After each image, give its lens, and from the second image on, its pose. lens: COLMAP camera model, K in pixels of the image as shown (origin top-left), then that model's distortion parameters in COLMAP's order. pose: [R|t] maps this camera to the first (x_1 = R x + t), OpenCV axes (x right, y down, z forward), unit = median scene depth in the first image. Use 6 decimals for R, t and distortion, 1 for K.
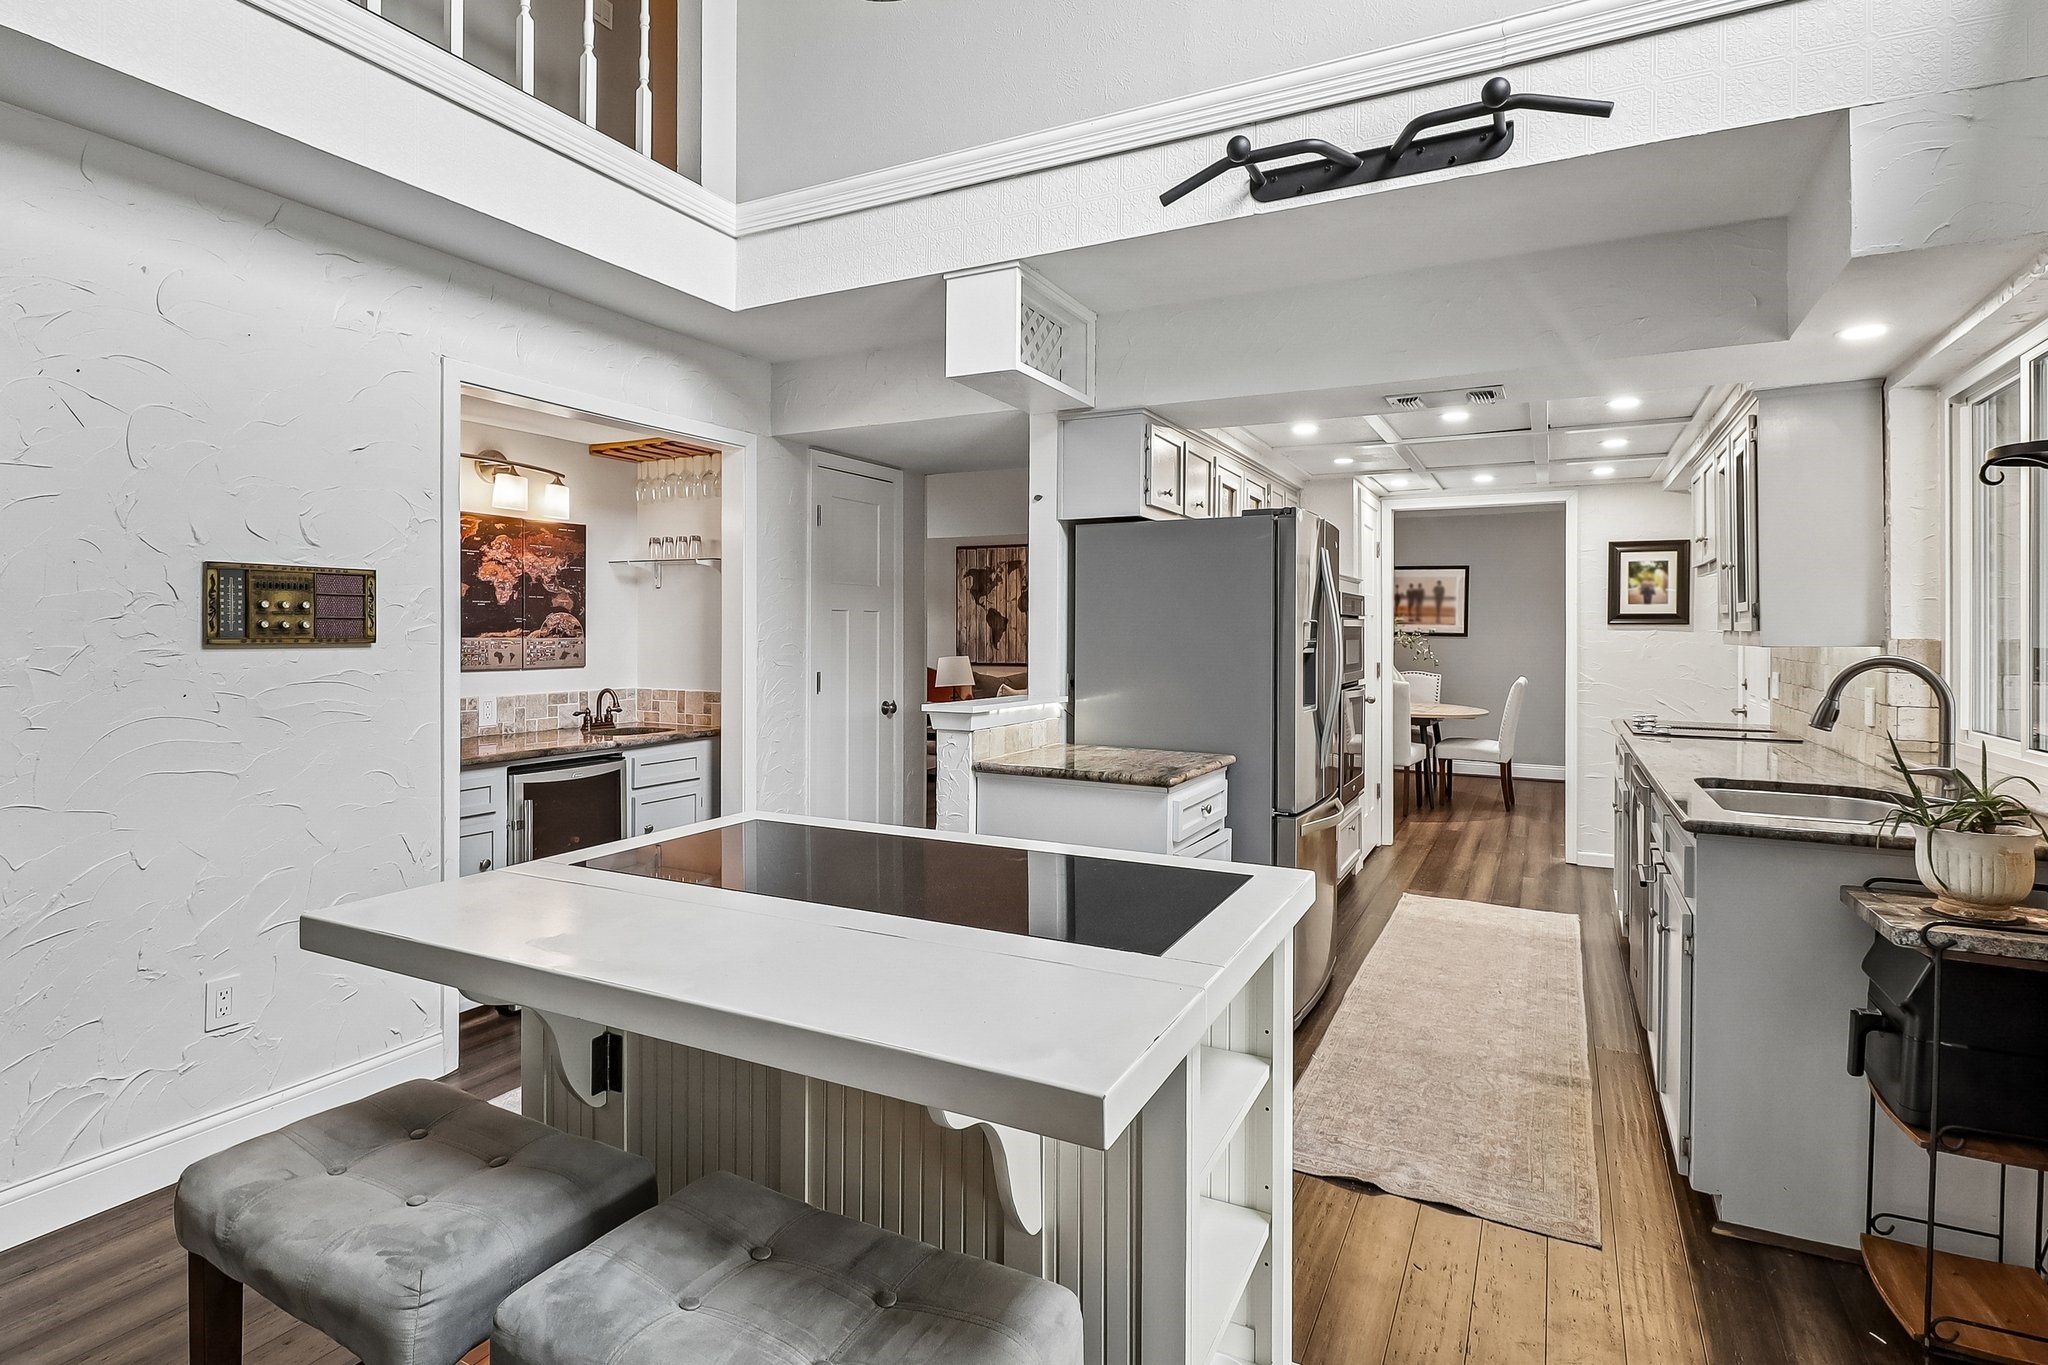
lens RADIAL K [[1032.1, 0, 1016.0], [0, 1032.1, 635.8], [0, 0, 1]] dist [-0.001193, -0.003009]
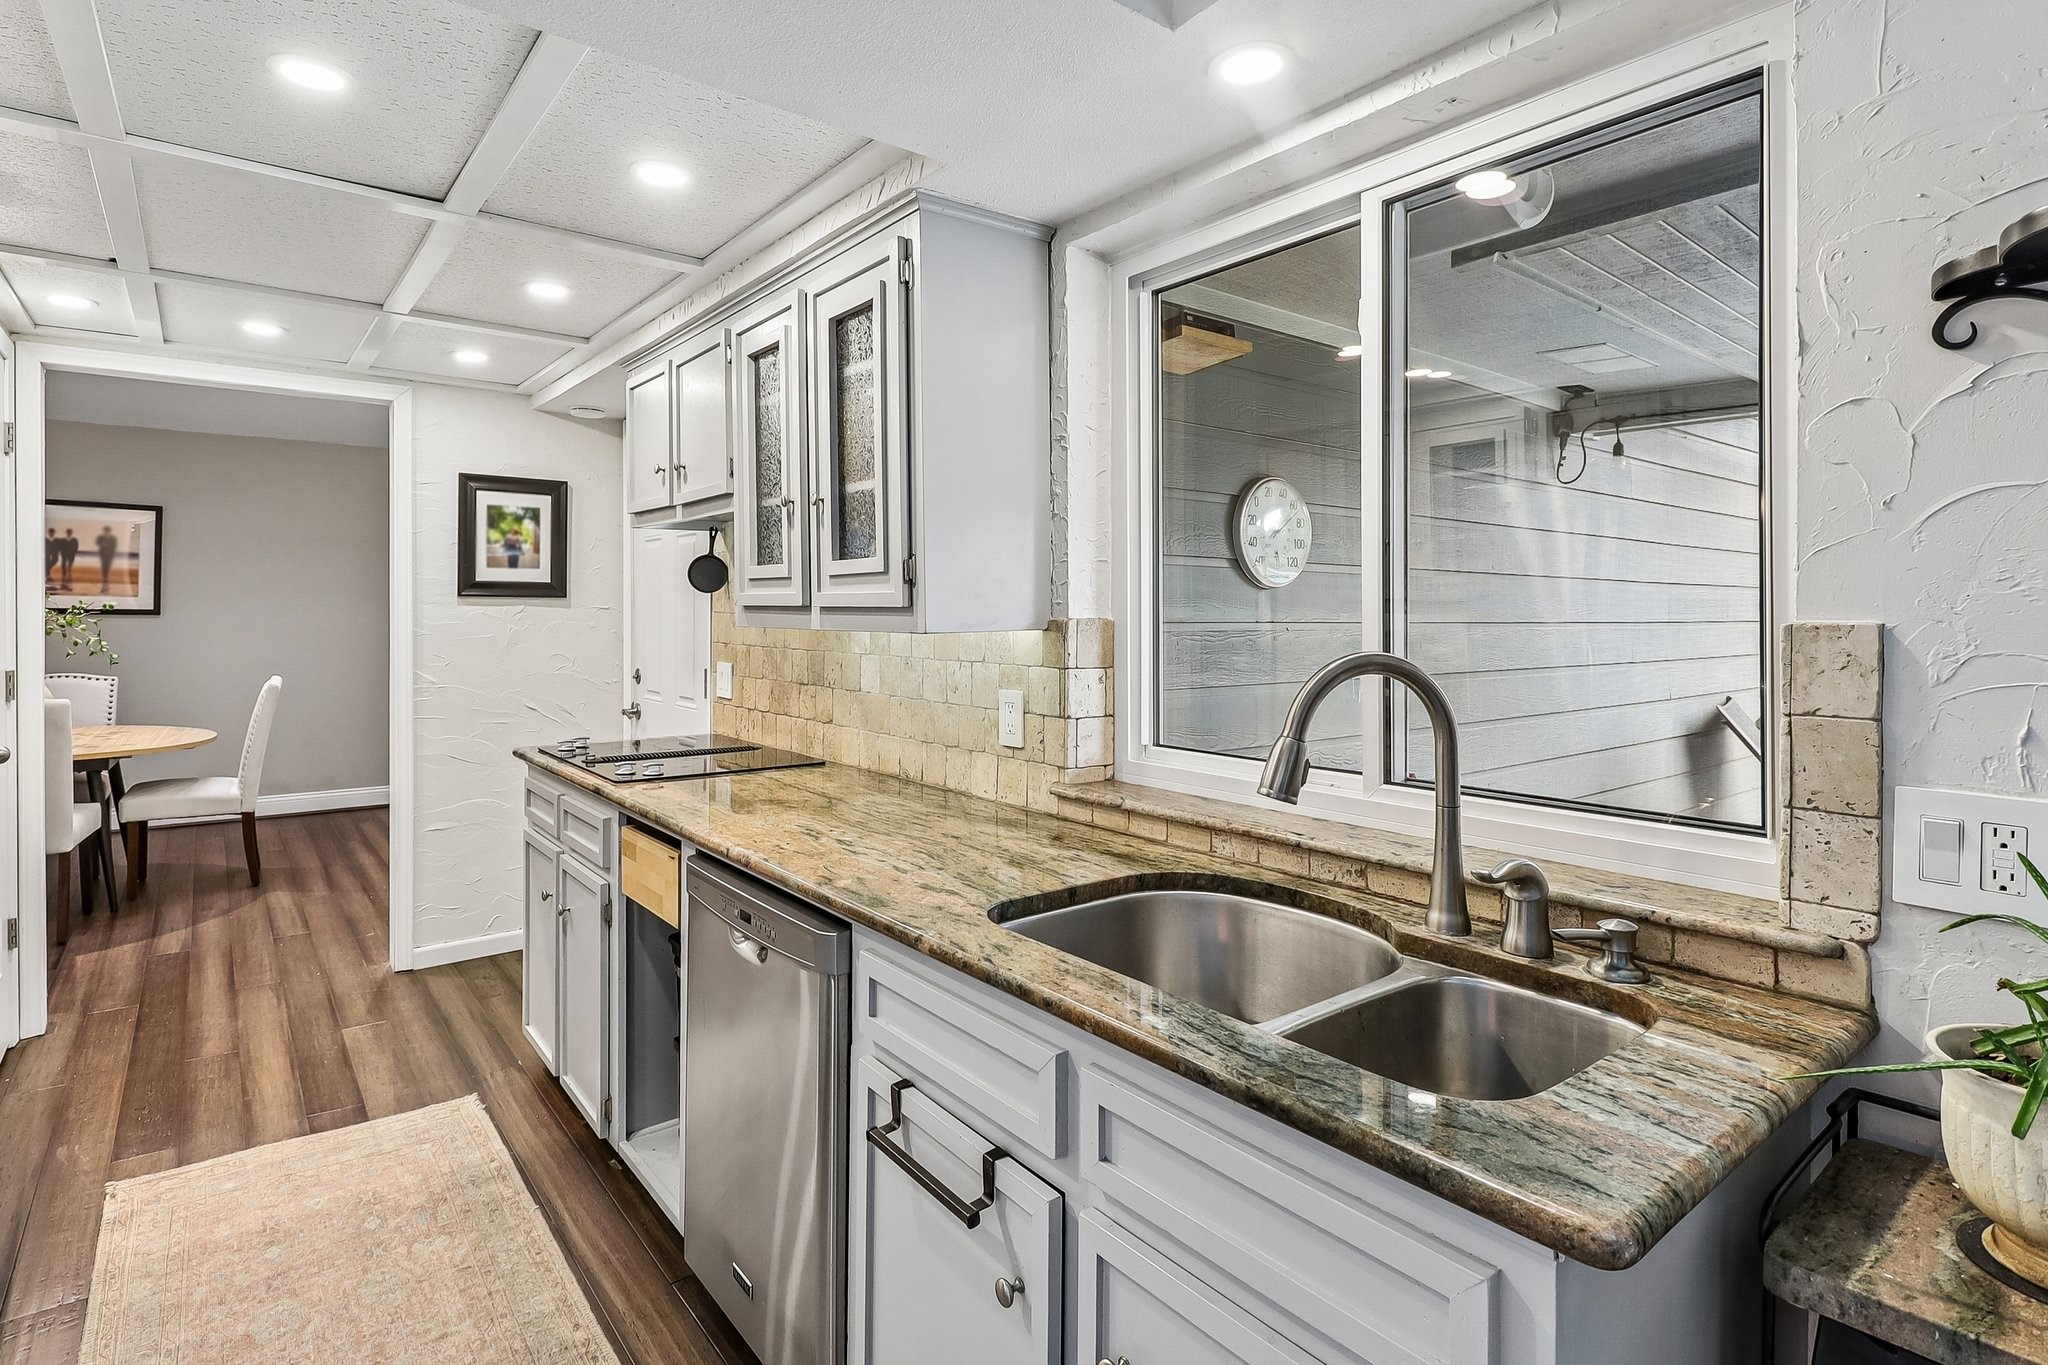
lens RADIAL K [[1032.1, 0, 1007.6], [0, 1032.1, 612.5], [0, 0, 1]] dist [-0.001193, -0.003009]
pose [[0.418911, -0.003286, 0.908022, 0.114214], [0.003012, 0.999993, 0.002229, -0.001317], [-0.908022, 0.001802, 0.418918, 0.386107]]
